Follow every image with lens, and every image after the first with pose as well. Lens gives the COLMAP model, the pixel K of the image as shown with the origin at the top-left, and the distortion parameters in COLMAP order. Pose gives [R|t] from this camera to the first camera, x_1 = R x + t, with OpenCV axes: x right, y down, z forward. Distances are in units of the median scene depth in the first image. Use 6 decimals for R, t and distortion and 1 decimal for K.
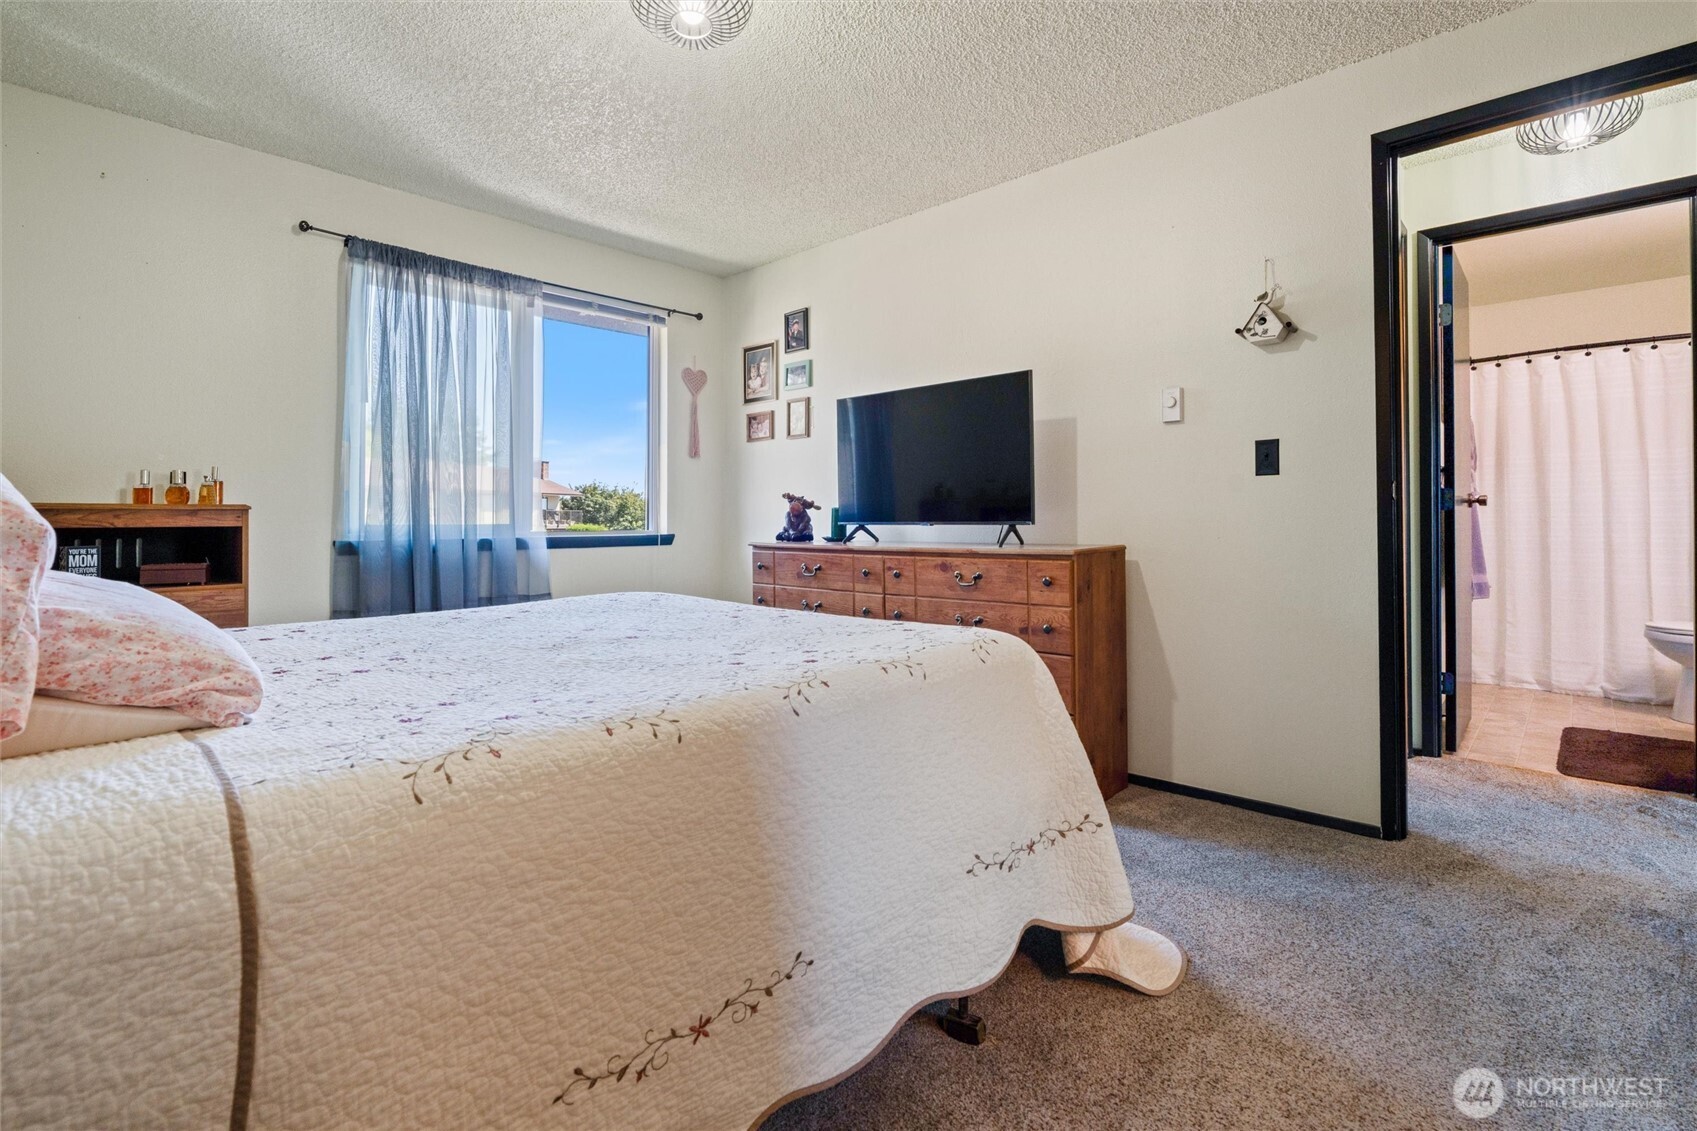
lens RADIAL K [[771.4, 0, 850.2], [0, 771.4, 513.9], [0, 0, 1]] dist [-0.000717, 0.000035]
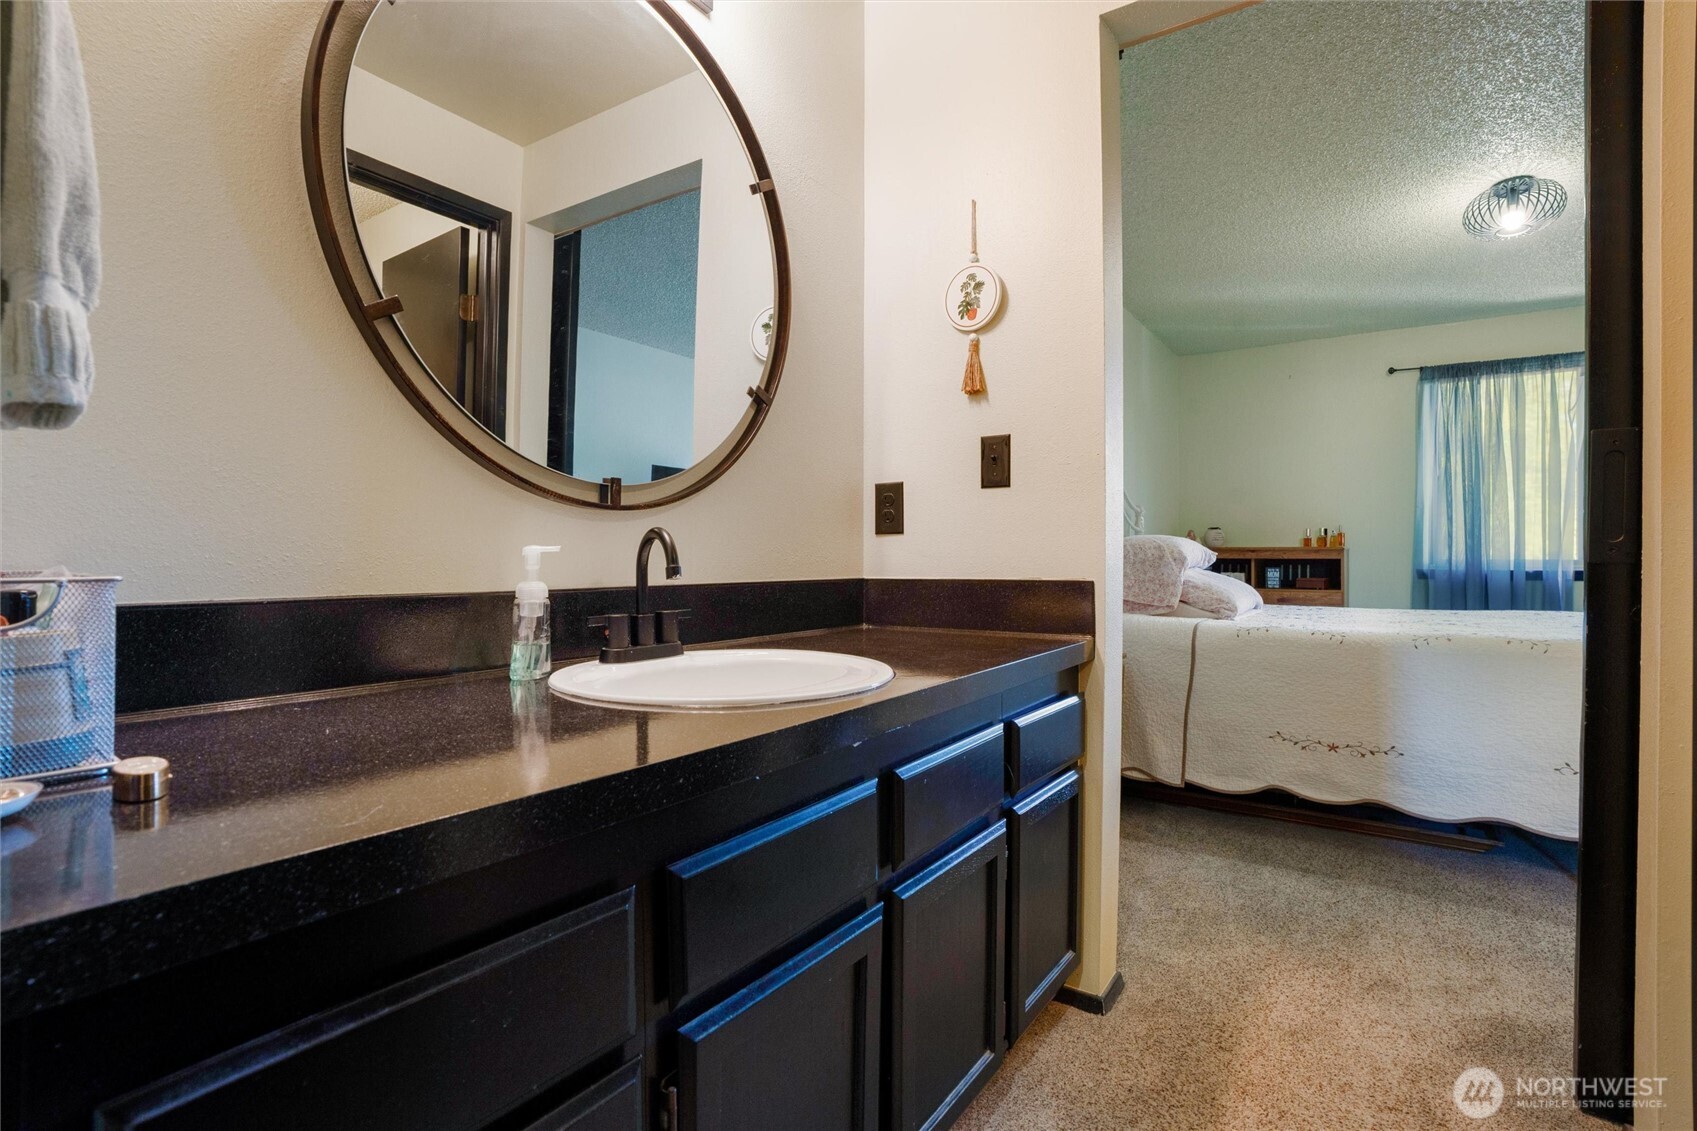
lens RADIAL K [[827.2, 0, 832.1], [0, 827.2, 547.1], [0, 0, 1]] dist [-0.001390, 0.000760]
pose [[0.131524, -0.007176, -0.991287, 0.965175], [0.006144, 0.999960, -0.006423, -0.005625], [0.991294, -0.005246, 0.131563, -0.432680]]
